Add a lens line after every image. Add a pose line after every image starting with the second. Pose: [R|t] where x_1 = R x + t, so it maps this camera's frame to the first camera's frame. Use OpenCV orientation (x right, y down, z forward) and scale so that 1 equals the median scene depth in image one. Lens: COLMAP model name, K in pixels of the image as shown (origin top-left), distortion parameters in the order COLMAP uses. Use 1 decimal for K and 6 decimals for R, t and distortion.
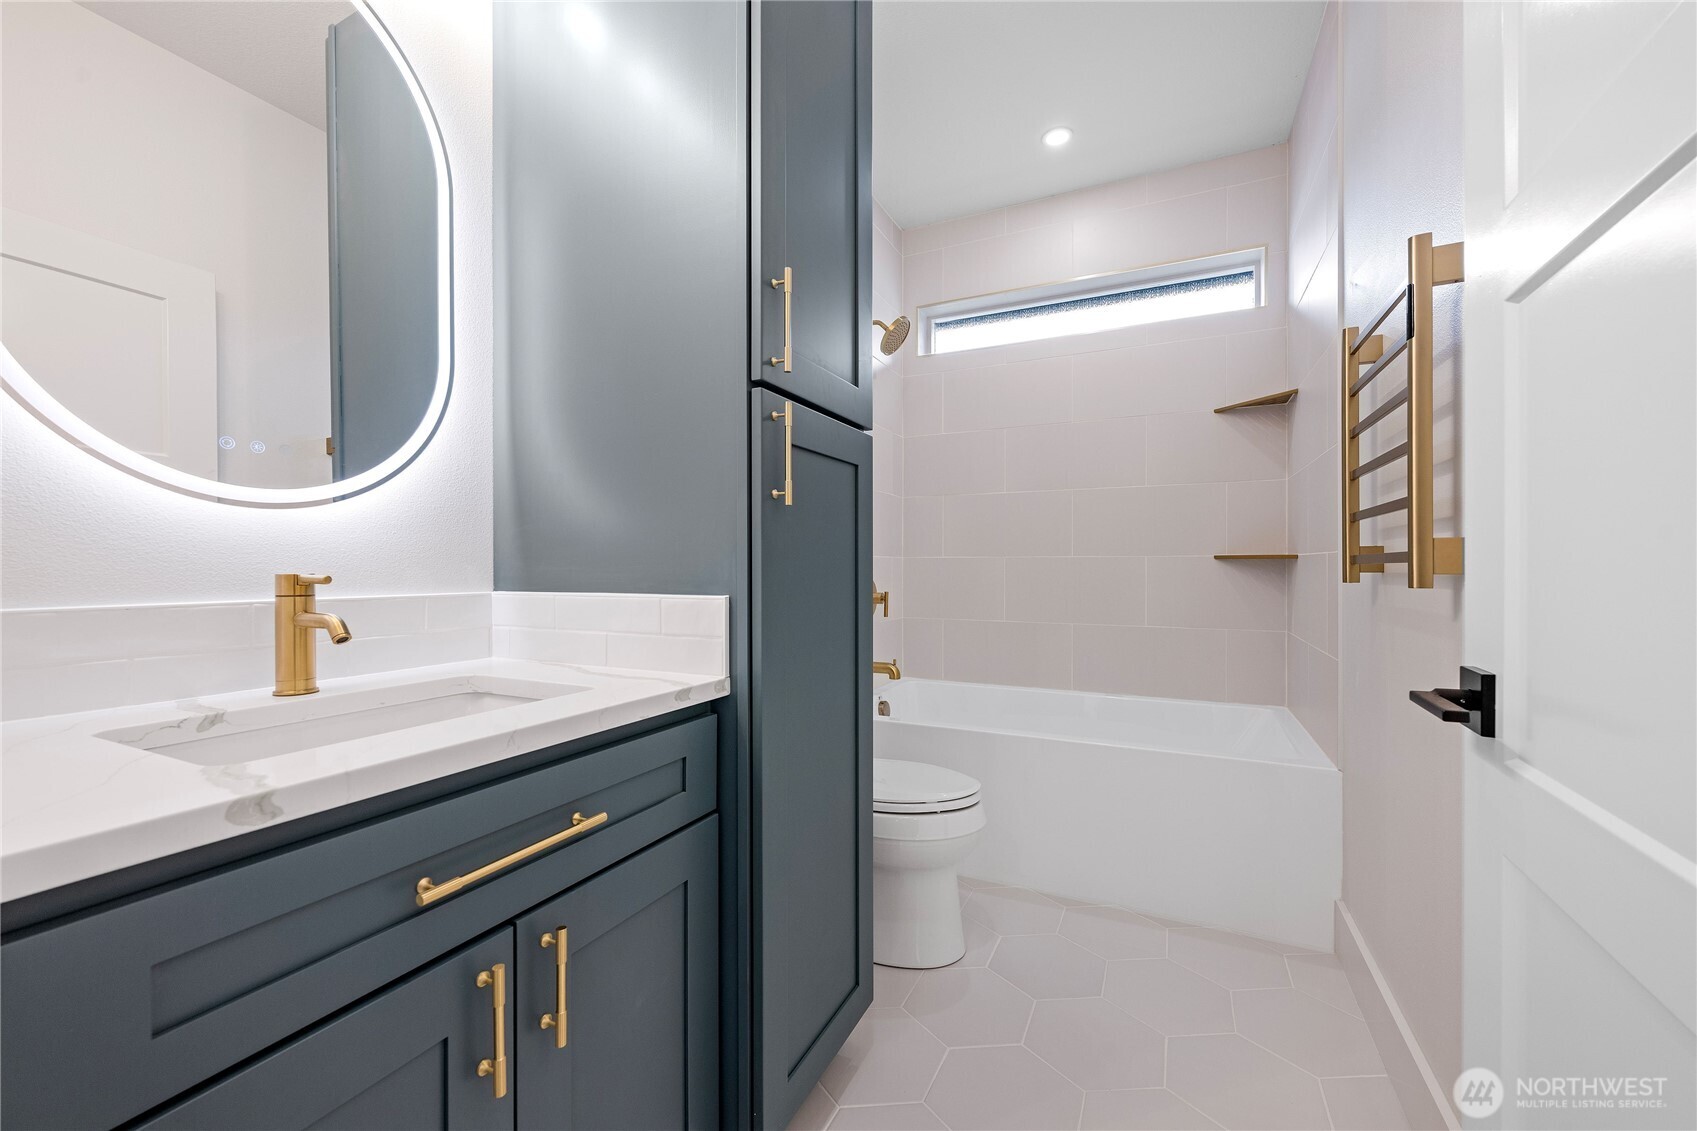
lens RADIAL K [[677.2, 0, 849.0], [0, 677.2, 569.1], [0, 0, 1]] dist [-0.000808, 0.000244]
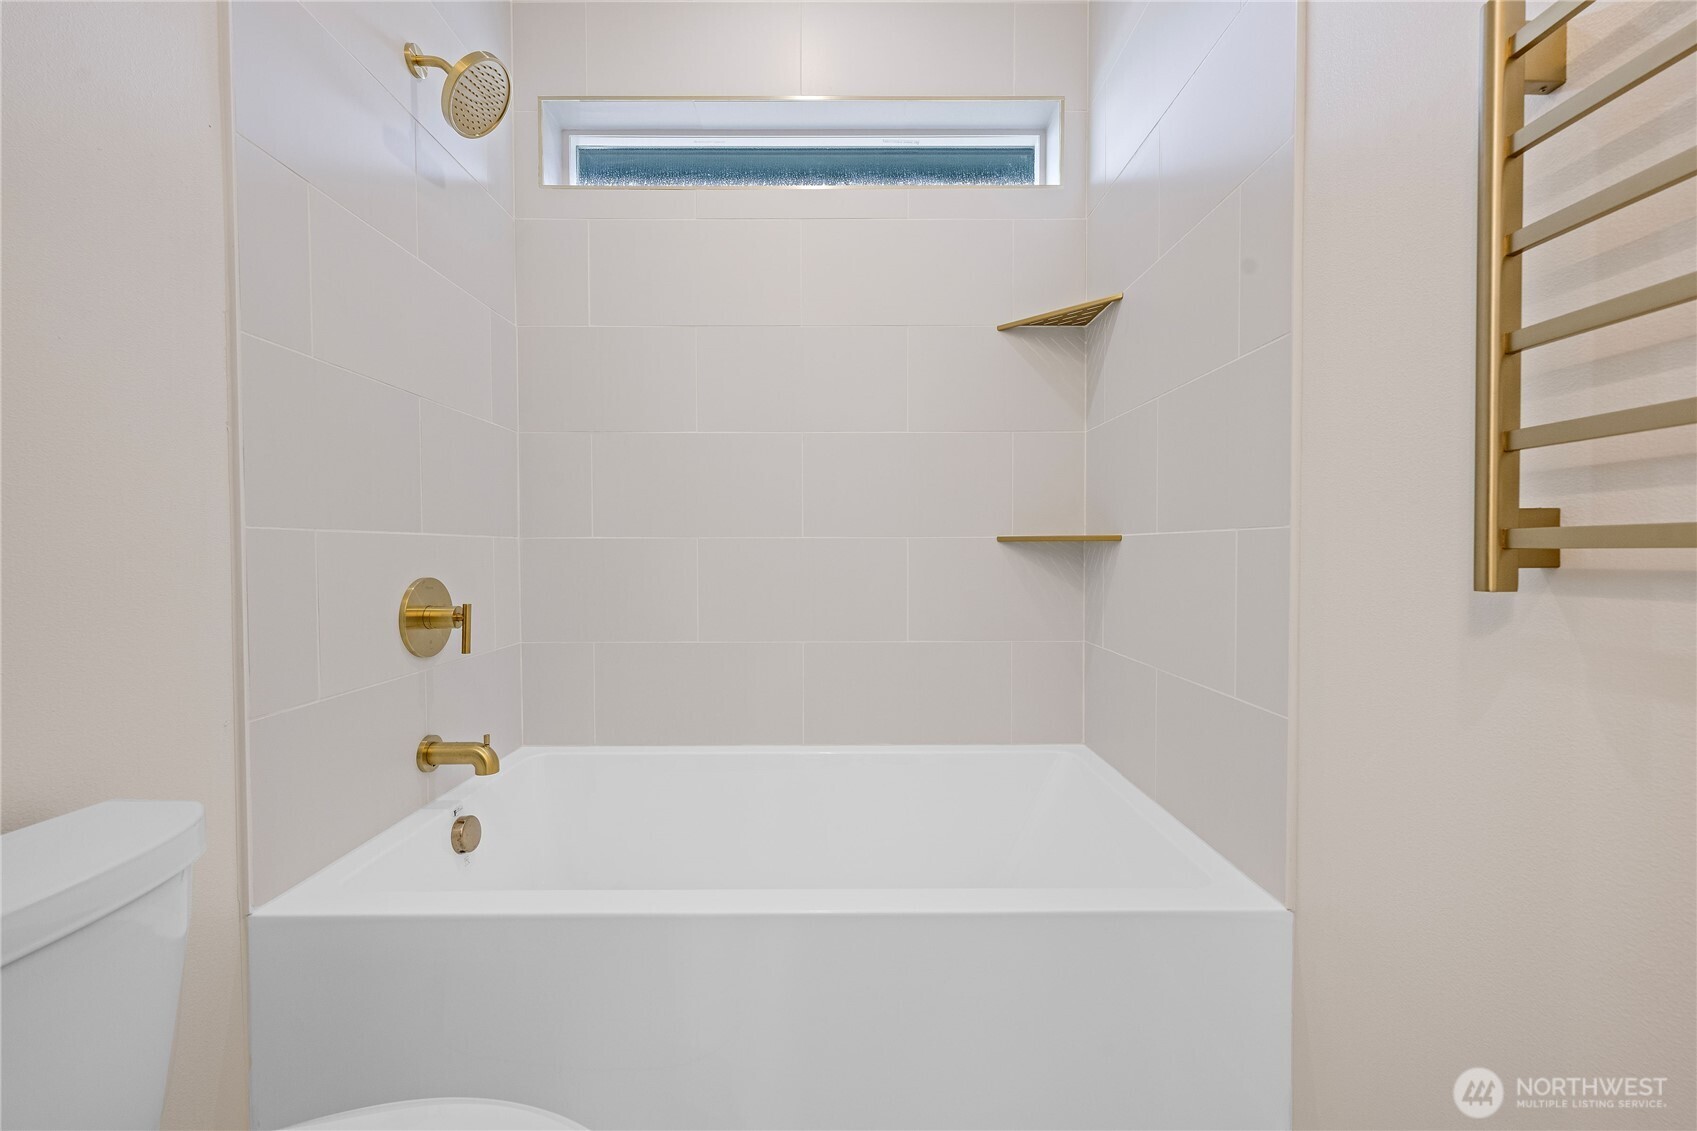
lens RADIAL K [[677.2, 0, 858.9], [0, 677.2, 564.3], [0, 0, 1]] dist [-0.000808, 0.000244]
pose [[0.895101, -0.011628, 0.445712, 0.107500], [0.005043, 0.999860, 0.015958, -0.004286], [-0.445835, -0.012037, 0.895034, 0.472752]]
